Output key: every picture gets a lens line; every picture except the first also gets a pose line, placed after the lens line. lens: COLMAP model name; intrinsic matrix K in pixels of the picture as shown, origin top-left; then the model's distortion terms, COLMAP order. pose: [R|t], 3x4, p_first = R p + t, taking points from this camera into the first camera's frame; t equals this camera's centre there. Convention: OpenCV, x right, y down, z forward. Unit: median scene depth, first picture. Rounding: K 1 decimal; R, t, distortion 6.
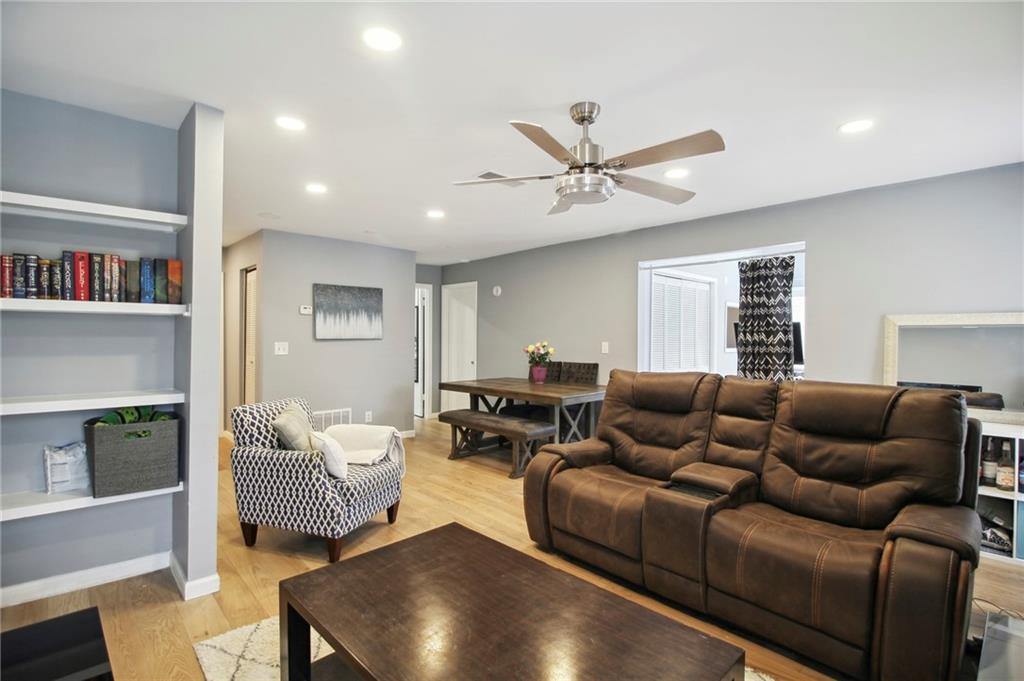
lens RADIAL K [[492.6, 0, 511.4], [0, 492.6, 341.9], [0, 0, 1]] dist [-0.008429, -0.001695]
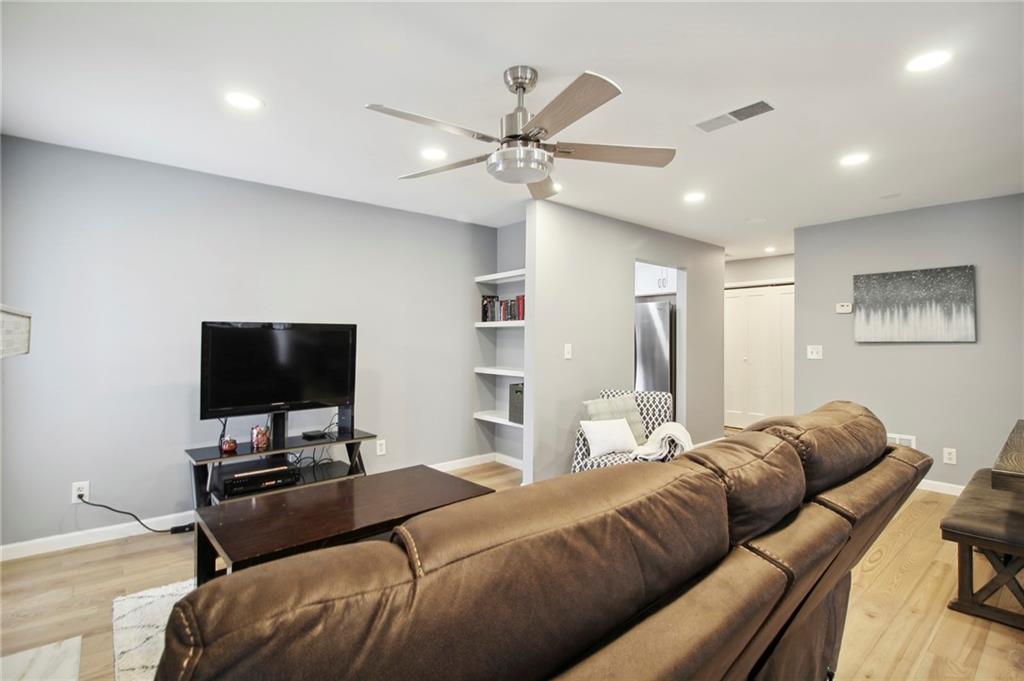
lens RADIAL K [[492.6, 0, 512.6], [0, 492.6, 337.4], [0, 0, 1]] dist [-0.008429, -0.001695]
pose [[-0.060877, -0.007382, -0.998118, 0.450538], [-0.012428, 0.999901, -0.006637, -0.001064], [0.998068, 0.012000, -0.060963, 0.458808]]
